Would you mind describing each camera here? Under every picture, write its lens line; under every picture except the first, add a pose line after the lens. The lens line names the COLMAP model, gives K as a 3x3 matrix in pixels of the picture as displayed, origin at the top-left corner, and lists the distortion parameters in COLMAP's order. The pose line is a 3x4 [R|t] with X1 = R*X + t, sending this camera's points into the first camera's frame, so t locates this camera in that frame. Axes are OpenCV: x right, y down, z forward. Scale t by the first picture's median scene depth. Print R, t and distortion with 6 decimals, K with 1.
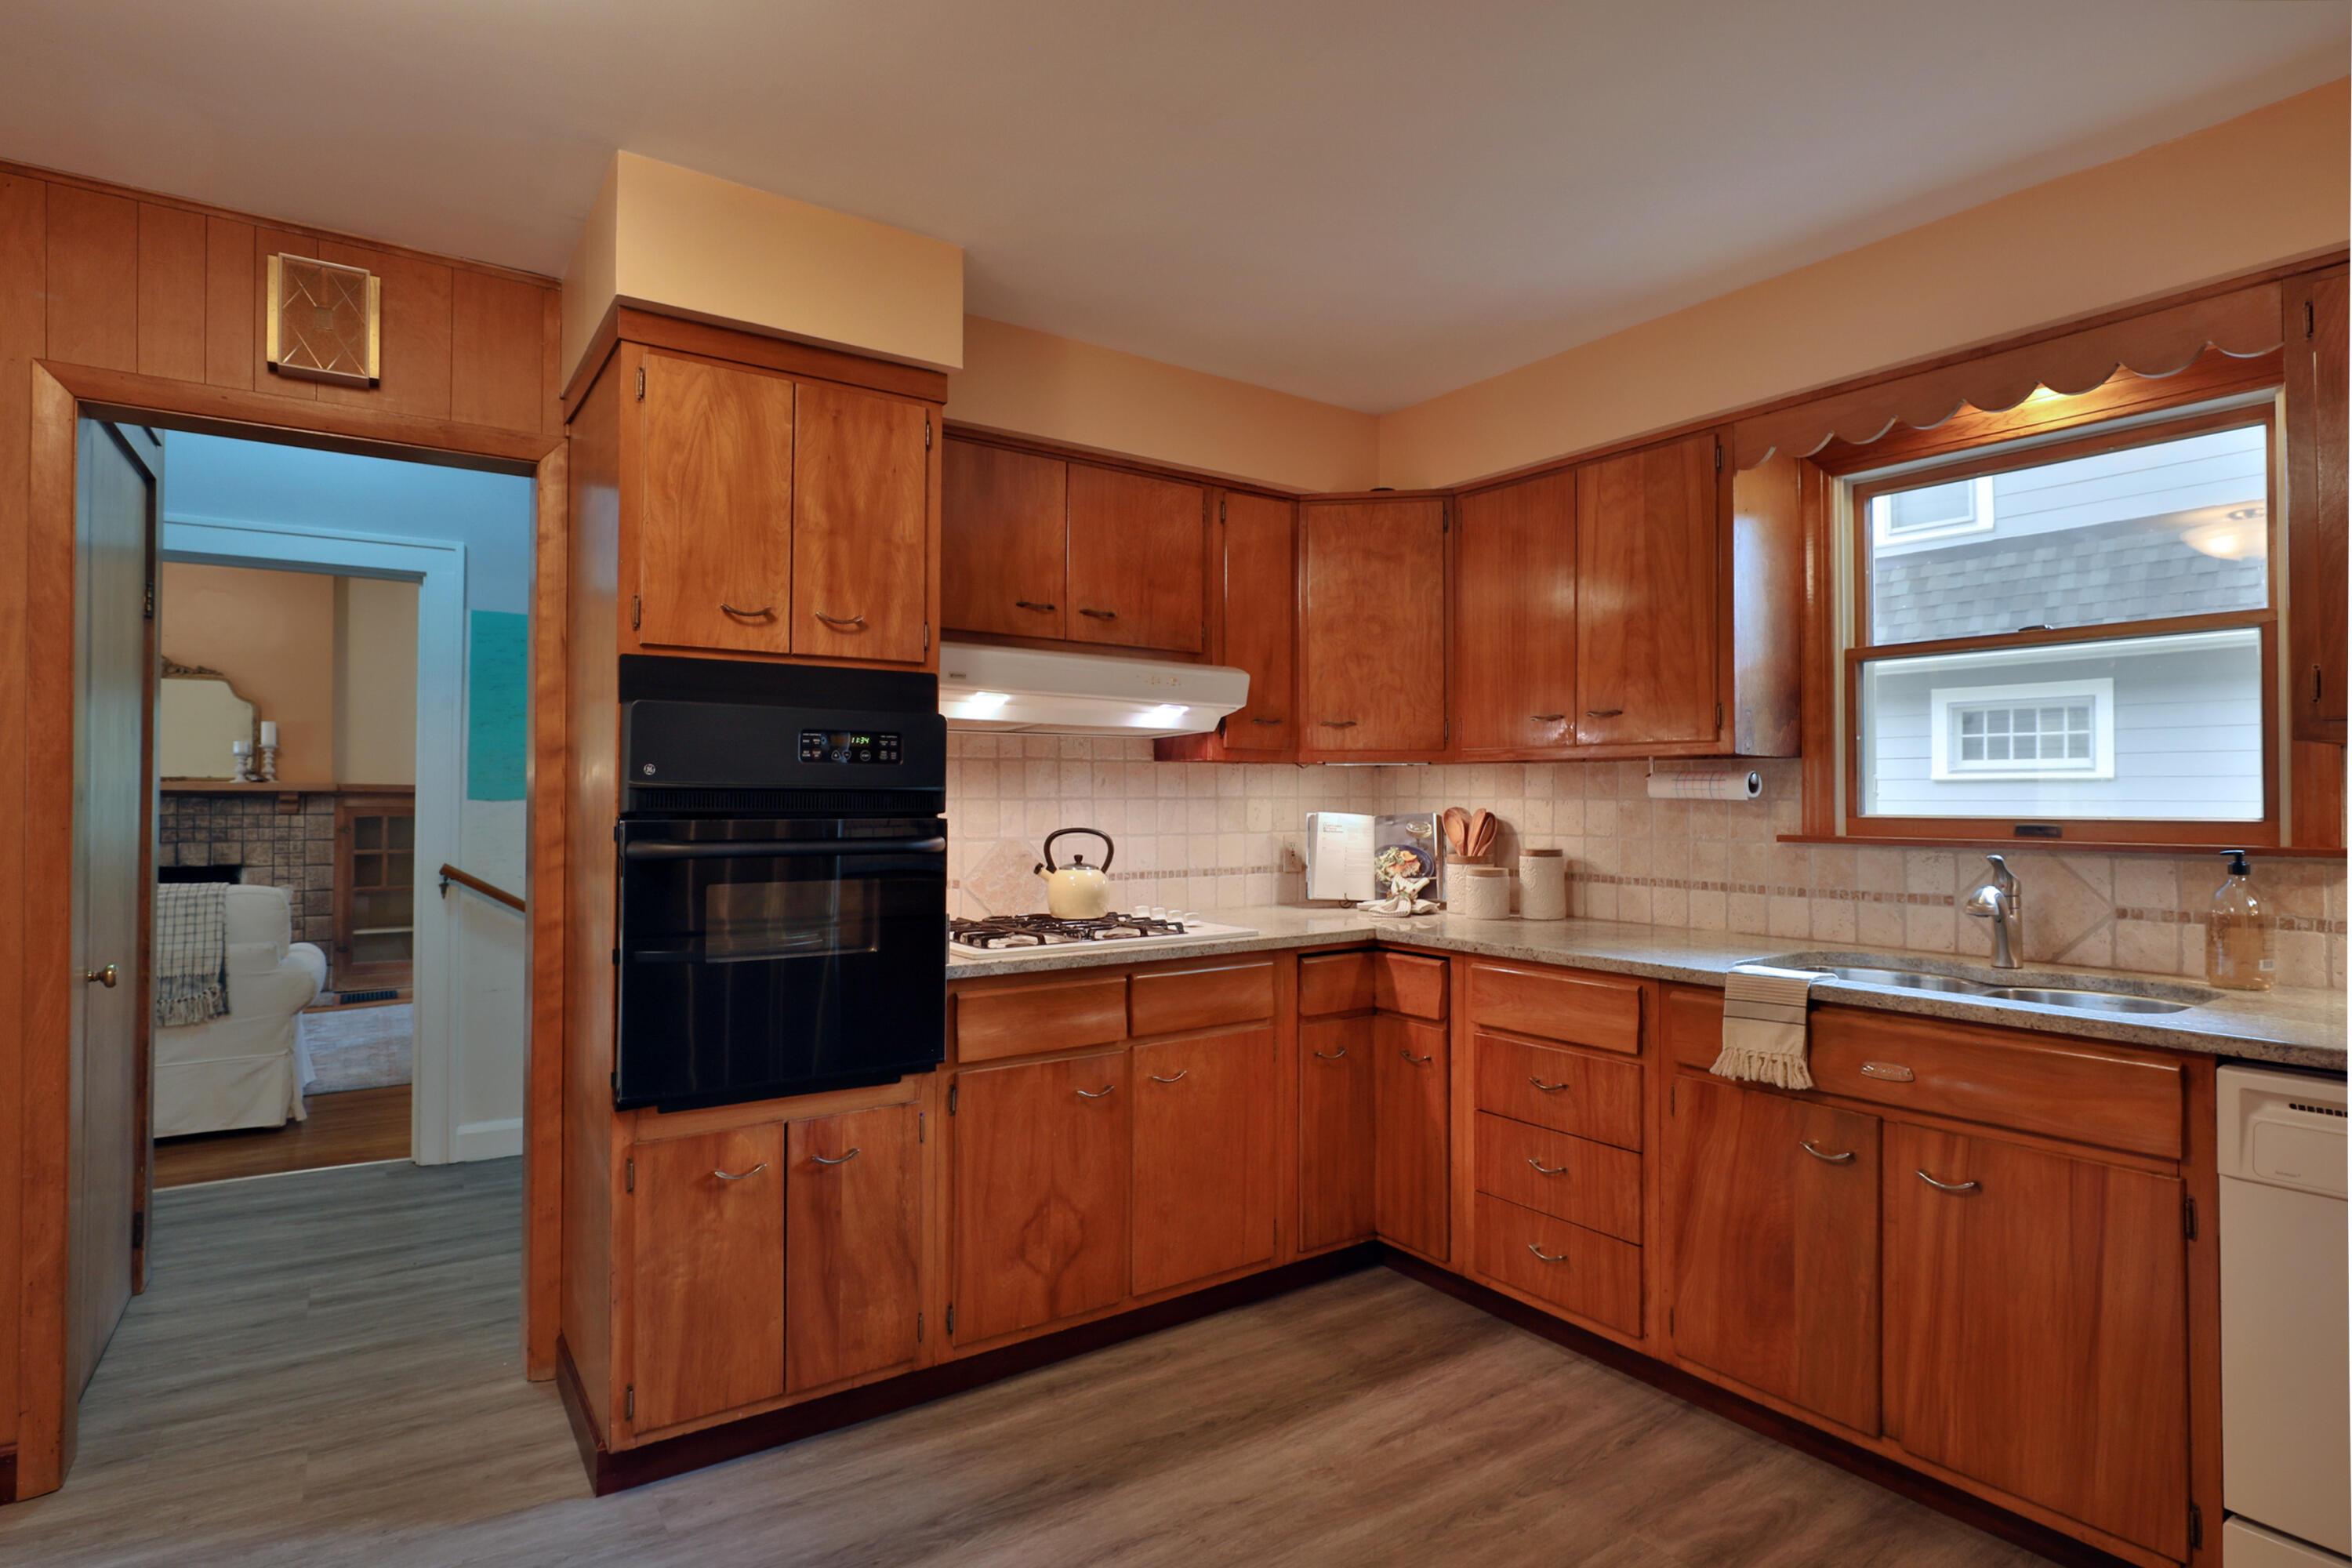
lens RADIAL K [[1181.8, 0, 1176.0], [0, 1181.8, 784.0], [0, 0, 1]] dist [-0.051134, 0.006212]
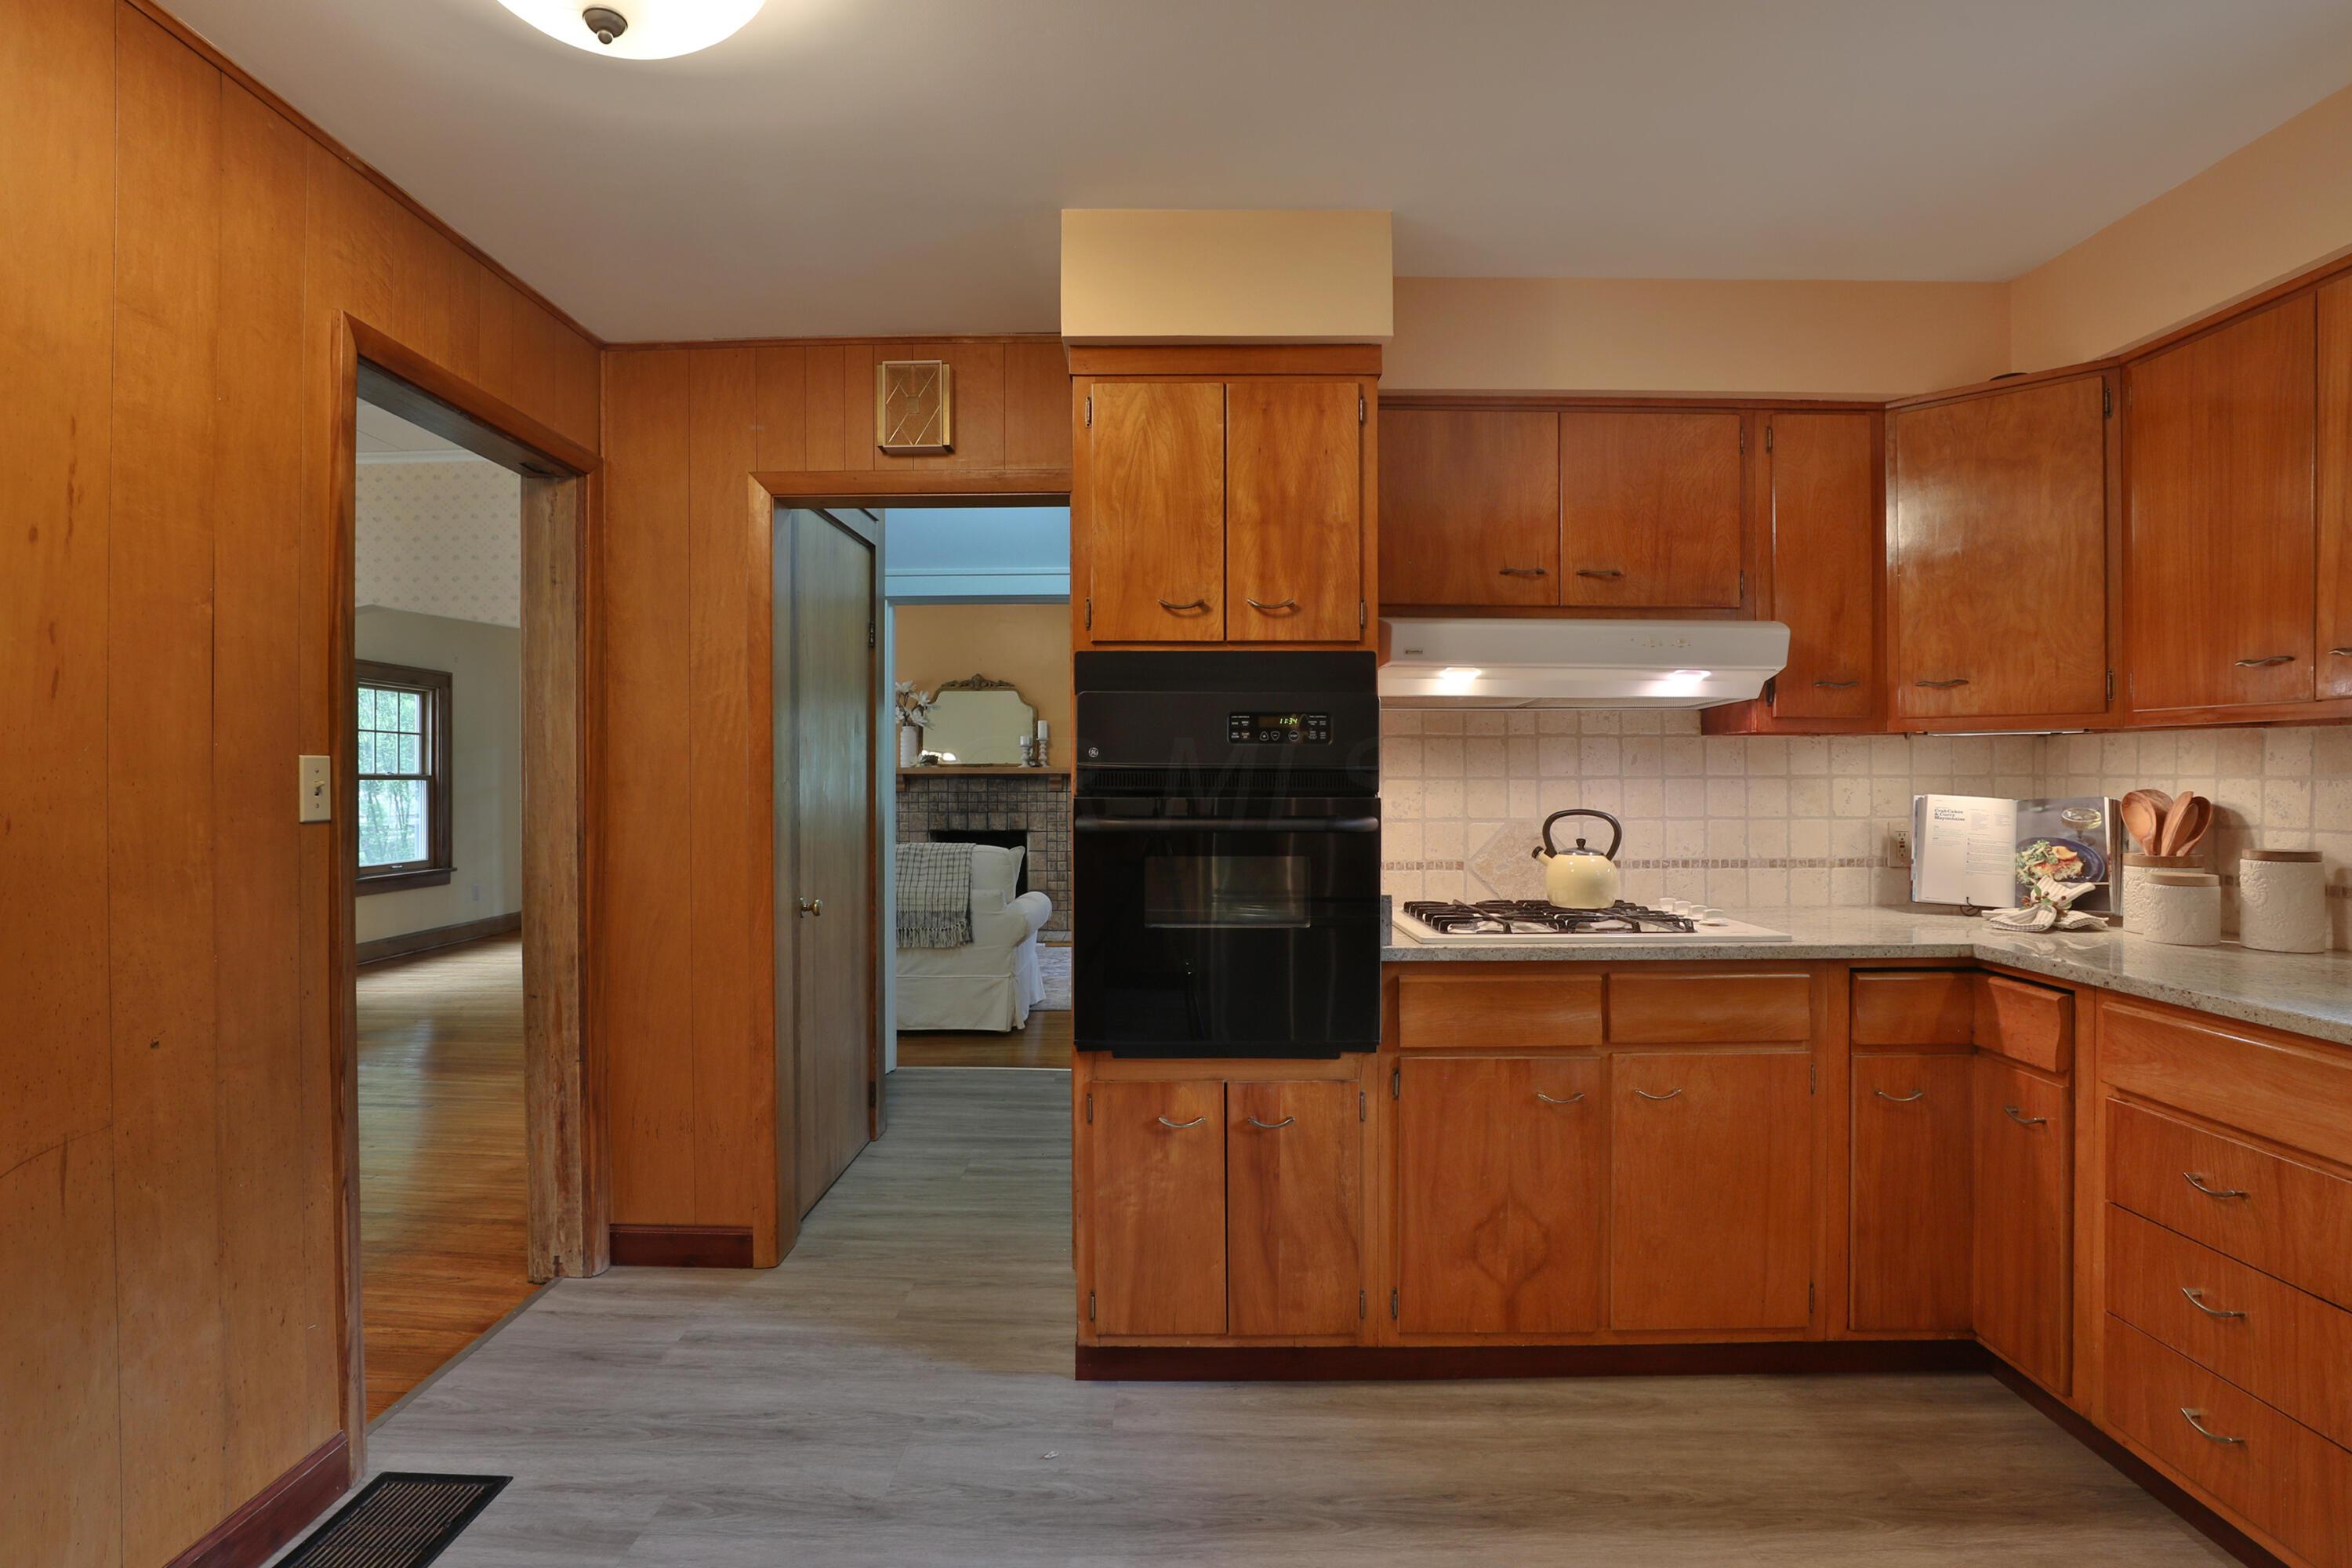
lens RADIAL K [[1130.7, 0, 1176.0], [0, 1130.7, 784.0], [0, 0, 1]] dist [-0.054156, 0.016108]
pose [[0.815513, 0.001112, -0.578737, 0.192400], [0.008748, 0.999860, 0.014248, 0.002444], [0.578672, -0.016683, 0.815389, 0.122572]]
